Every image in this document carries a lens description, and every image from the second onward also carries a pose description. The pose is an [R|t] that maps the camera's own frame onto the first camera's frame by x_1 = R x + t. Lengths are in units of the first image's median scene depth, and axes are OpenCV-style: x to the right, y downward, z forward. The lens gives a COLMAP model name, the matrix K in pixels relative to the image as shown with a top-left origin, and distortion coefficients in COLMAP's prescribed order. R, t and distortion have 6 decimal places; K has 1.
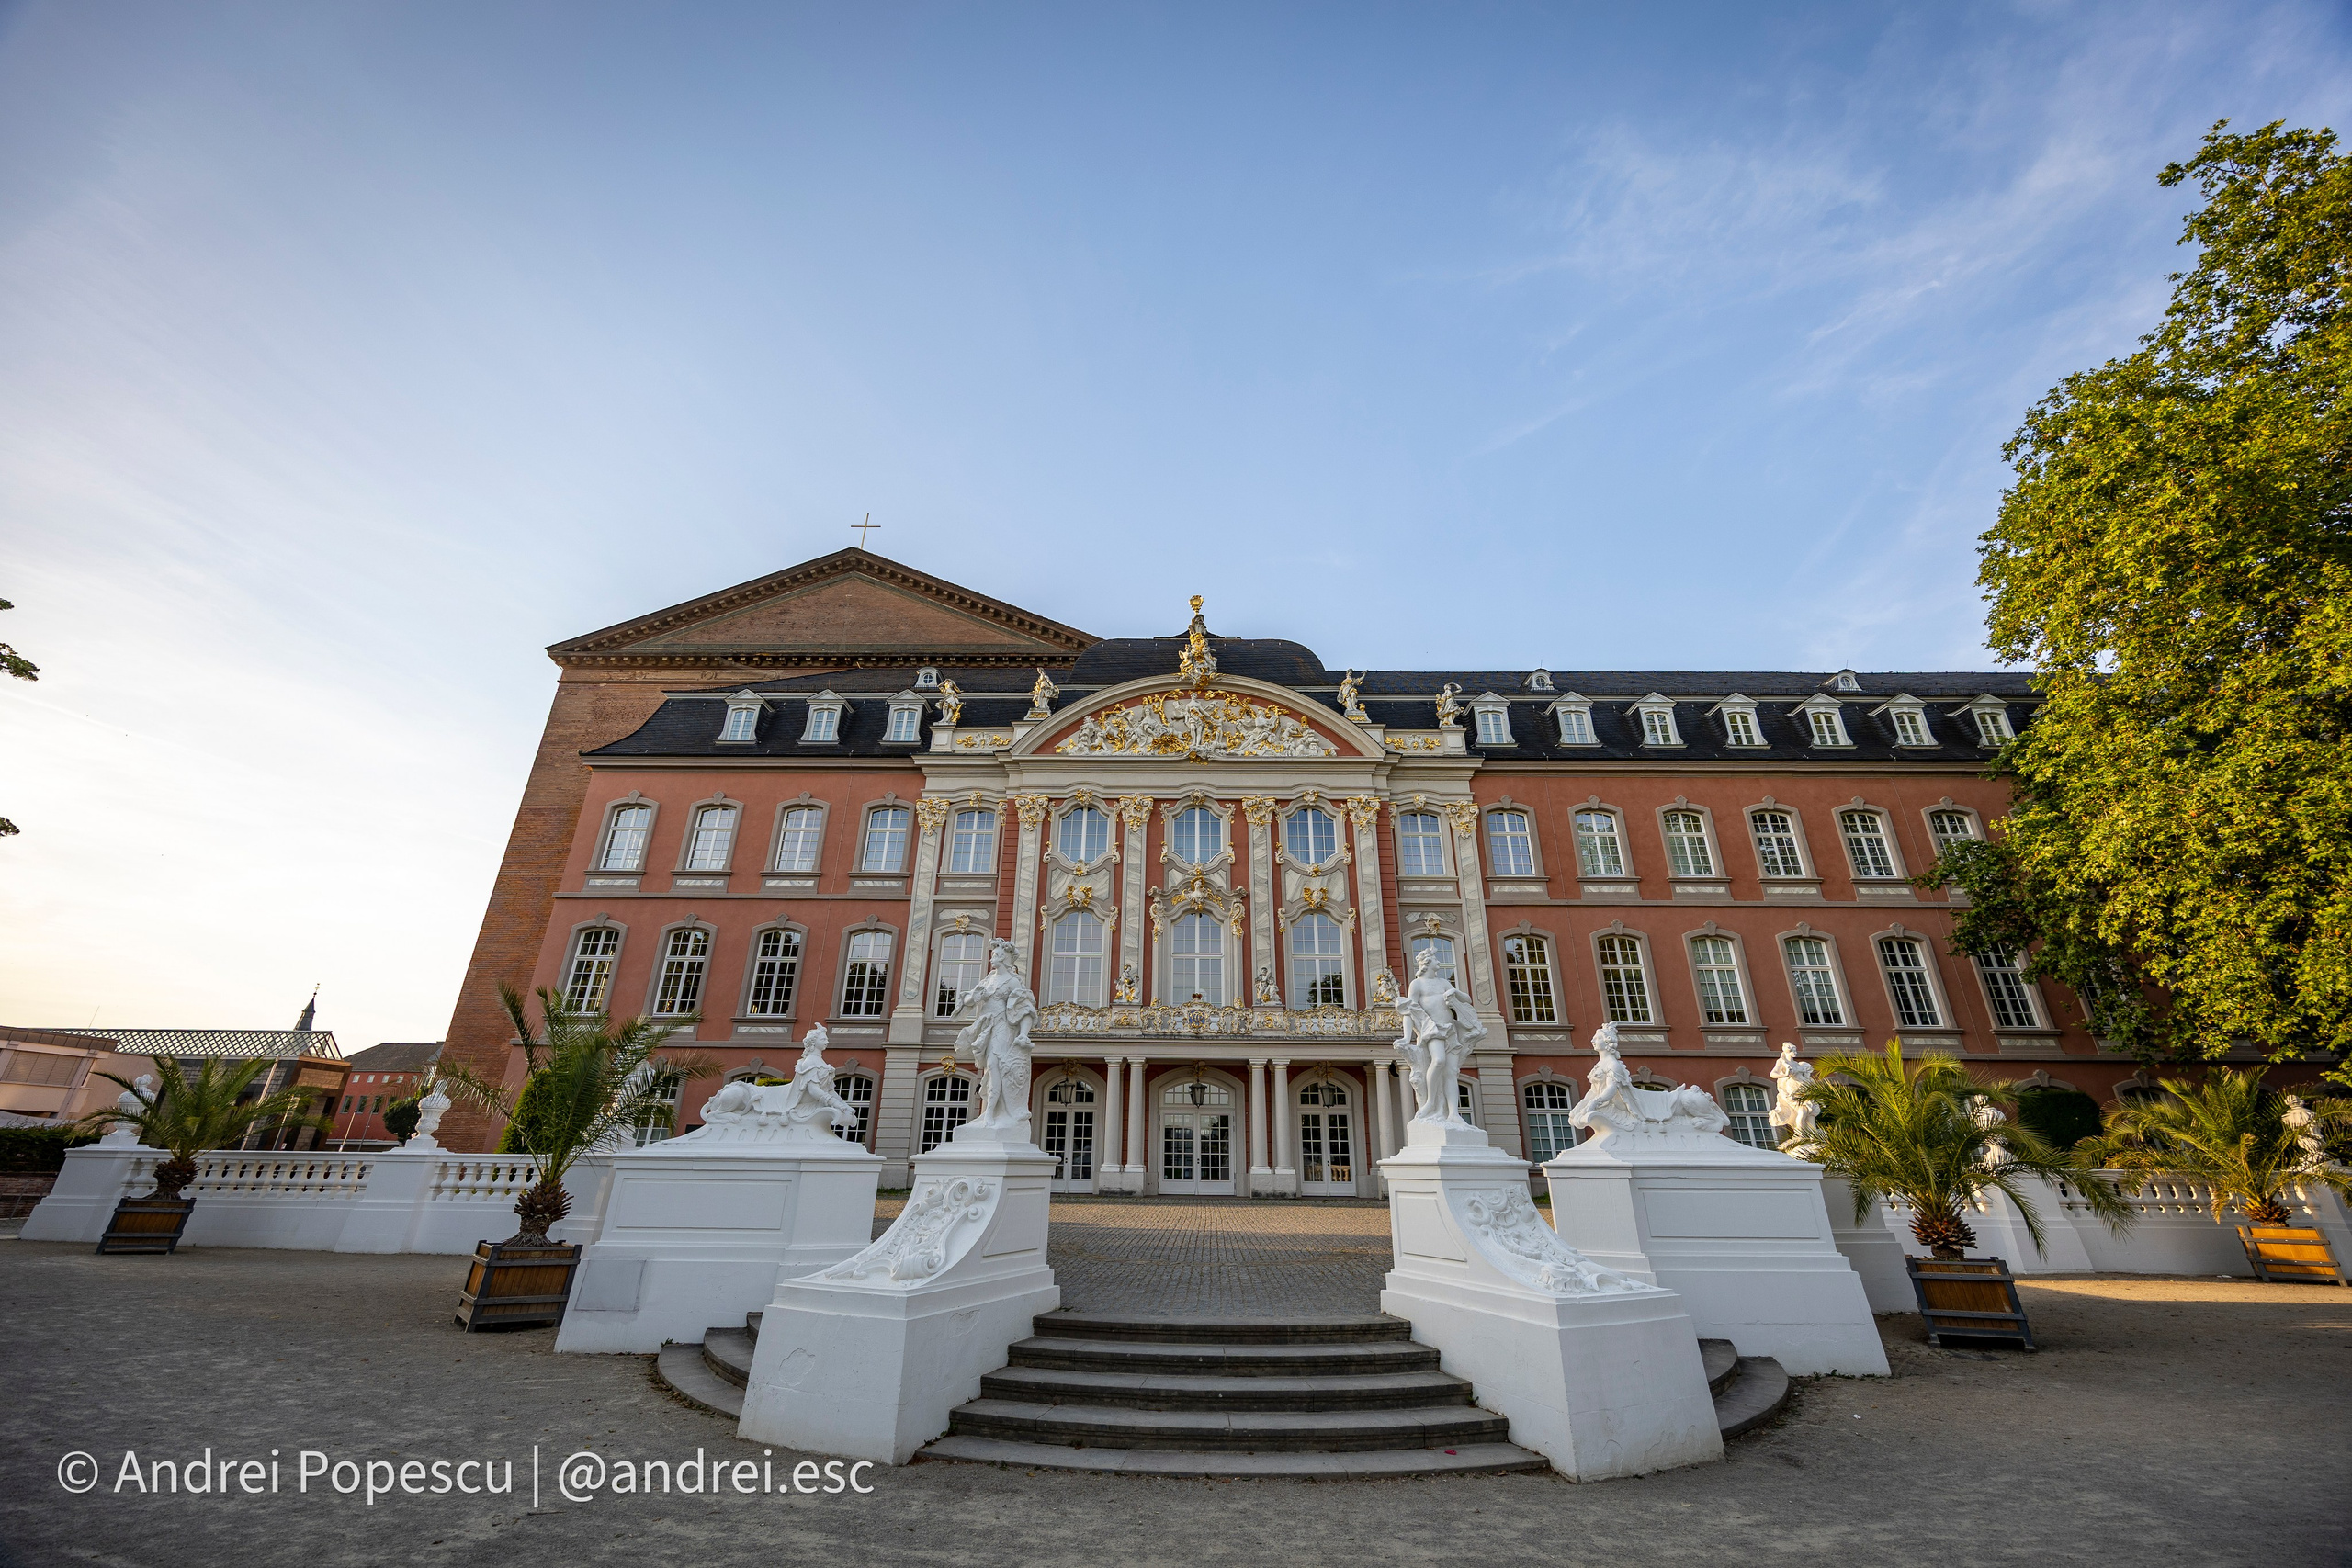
lens RADIAL K [[891.4, 0, 1175.5], [0, 891.4, 788.2], [0, 0, 1]] dist [-0.003020, -0.000070]
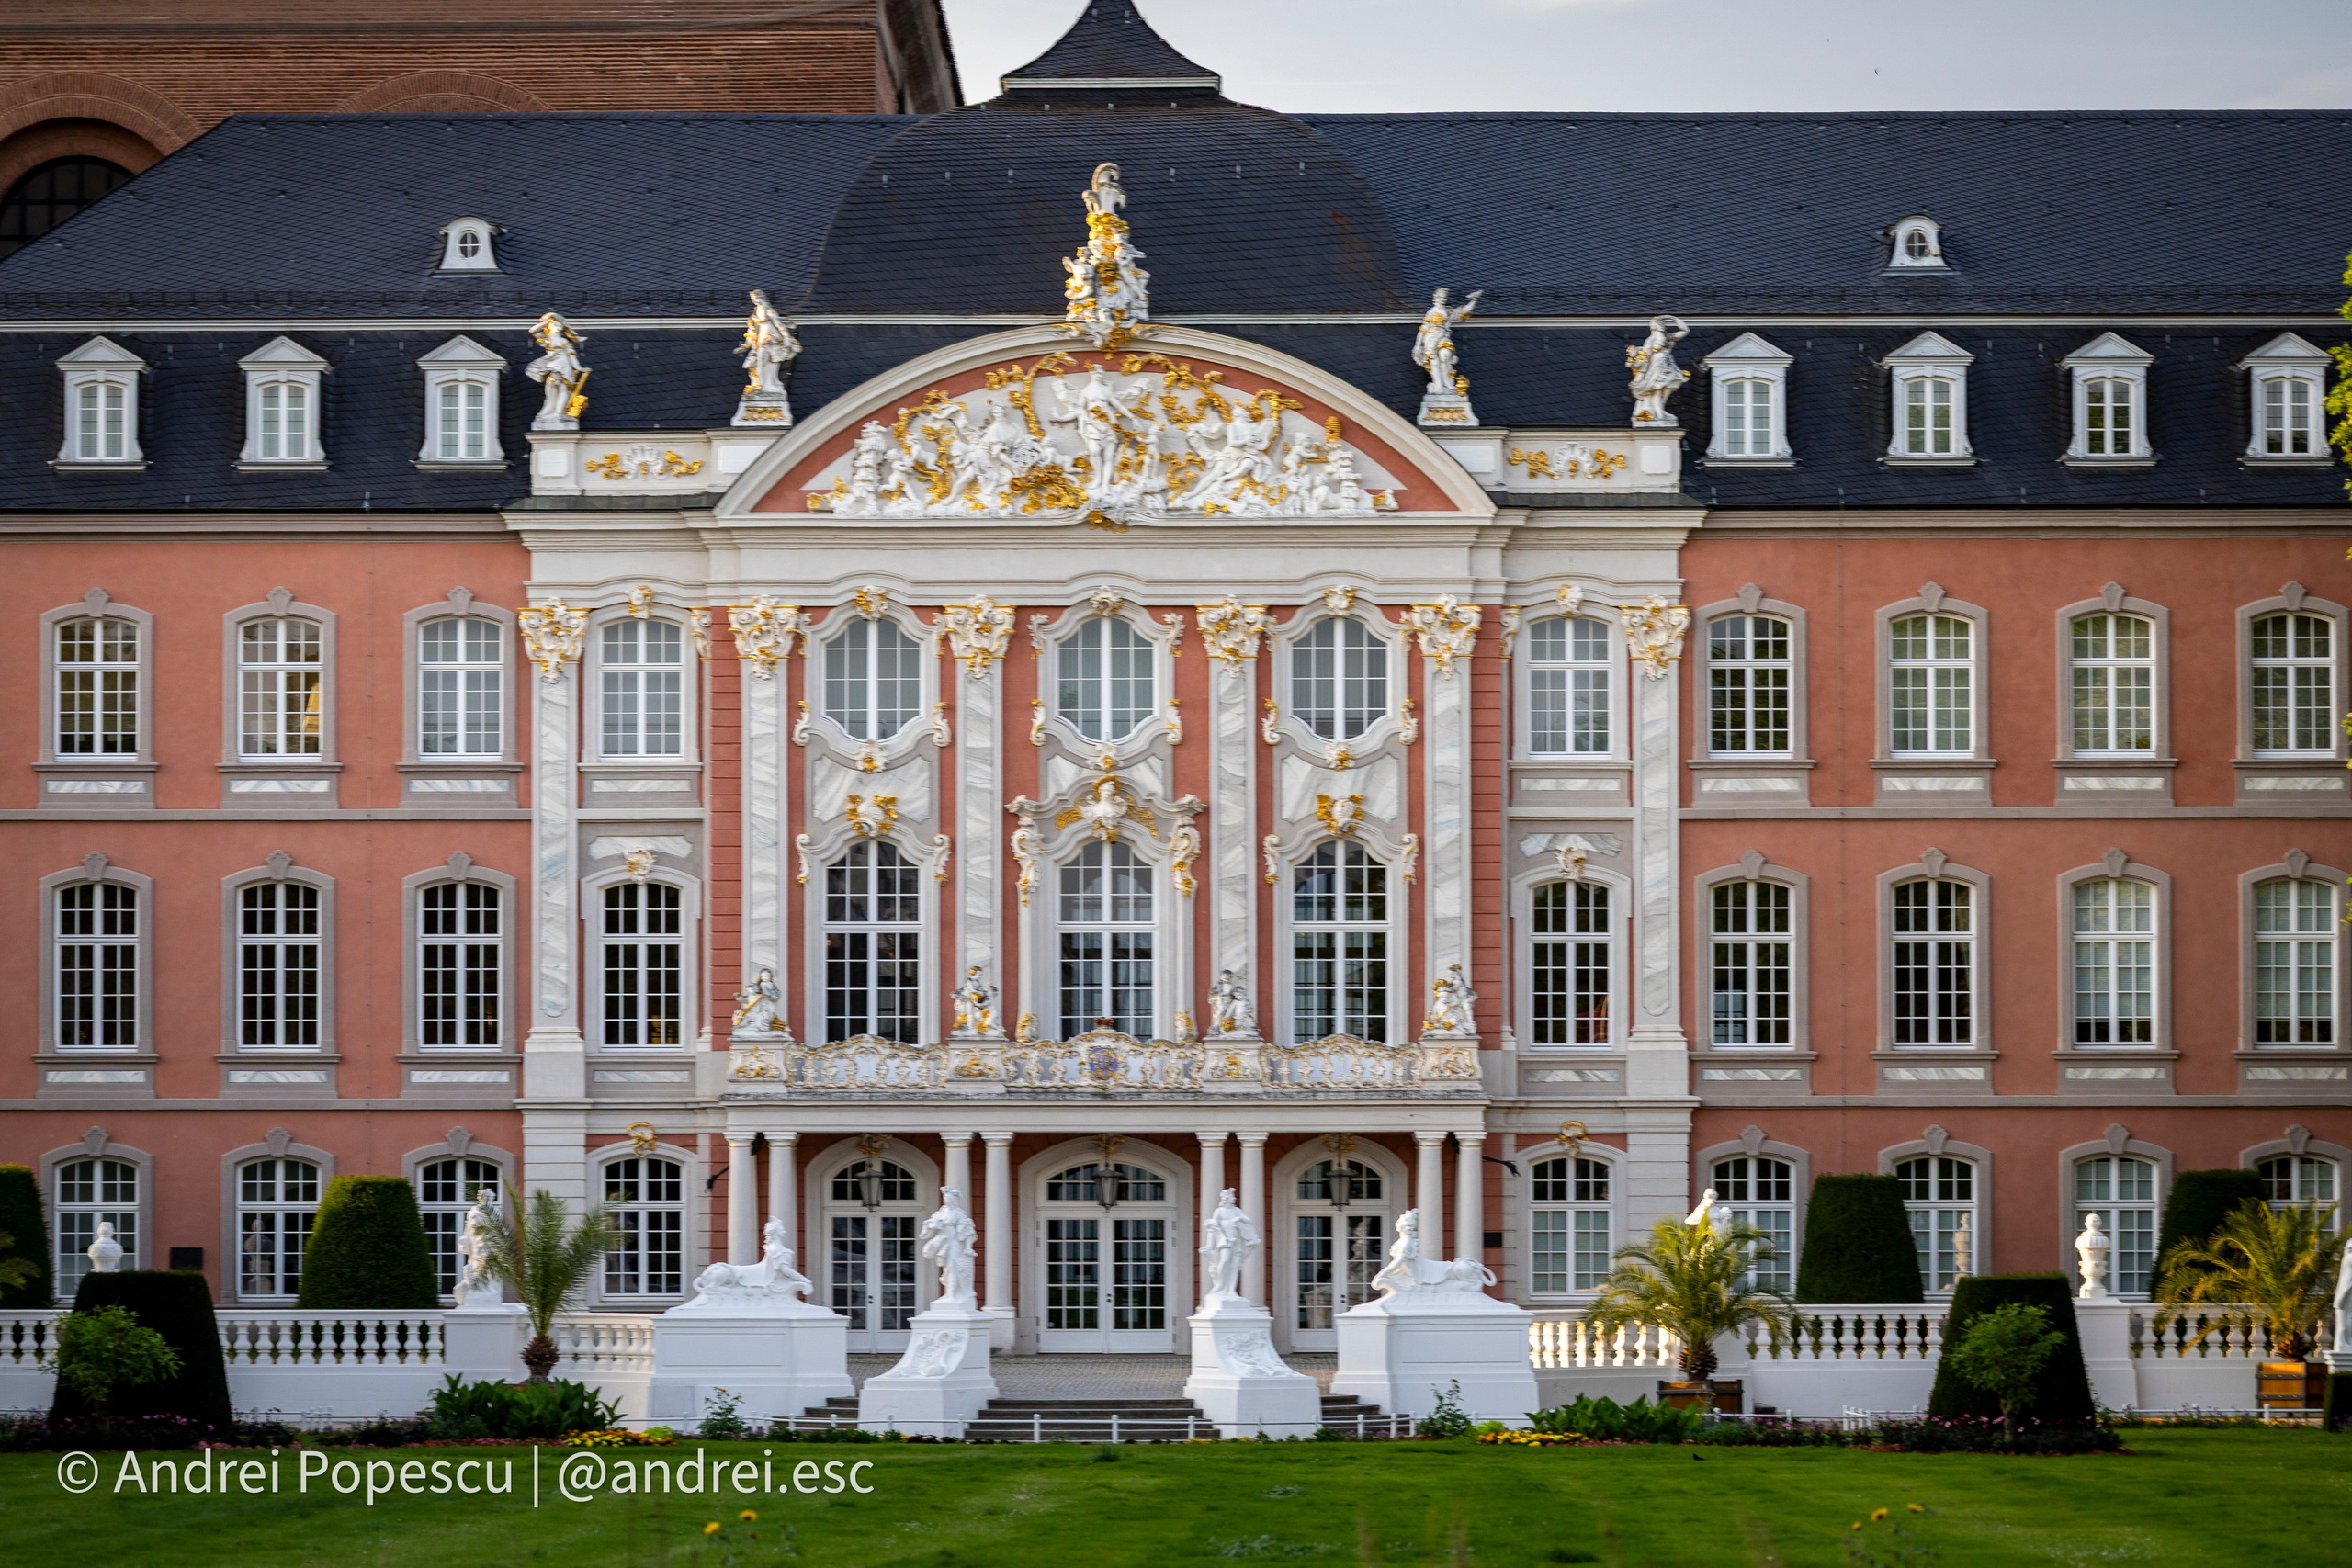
lens RADIAL K [[8339.6, 0, 1170.2], [0, 8339.6, 729.2], [0, 0, 1]] dist [-0.059478, -0.130870]
pose [[0.999880, -0.011885, 0.009933, 0.014398], [0.007860, 0.941923, 0.335736, -1.493556], [-0.013346, -0.335618, 0.941904, -3.397974]]
